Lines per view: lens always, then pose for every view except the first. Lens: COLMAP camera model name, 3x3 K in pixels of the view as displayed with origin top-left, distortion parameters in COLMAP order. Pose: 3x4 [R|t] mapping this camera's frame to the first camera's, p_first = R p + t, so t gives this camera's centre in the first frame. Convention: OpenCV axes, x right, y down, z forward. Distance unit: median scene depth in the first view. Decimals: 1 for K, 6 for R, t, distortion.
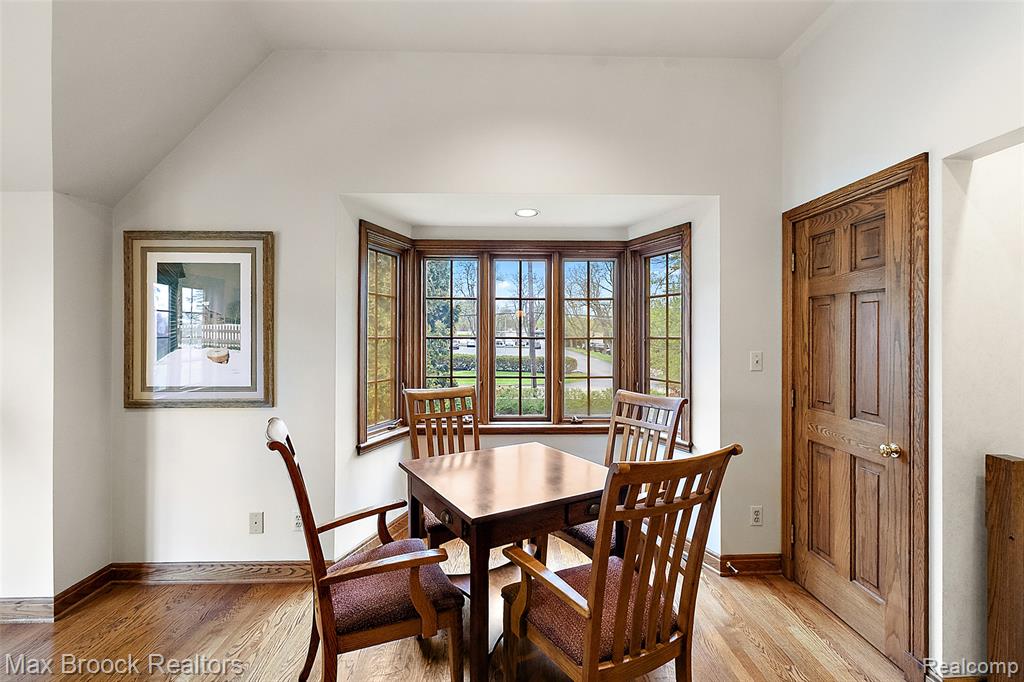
lens RADIAL K [[437.1, 0, 512.5], [0, 437.1, 334.9], [0, 0, 1]] dist [0.003824, -0.000178]
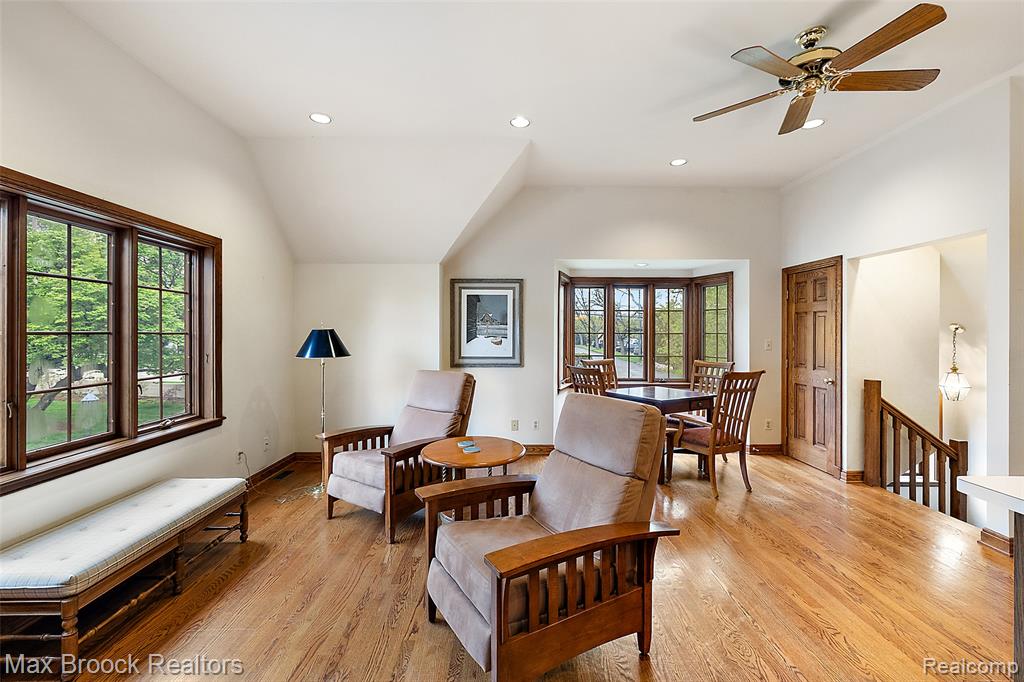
lens RADIAL K [[437.1, 0, 512.5], [0, 437.1, 334.9], [0, 0, 1]] dist [0.003824, -0.000178]
pose [[0.999981, 0.002447, -0.005697, -0.603414], [-0.002454, 0.999996, -0.001113, 0.020918], [0.005694, 0.001126, 0.999983, -1.007499]]
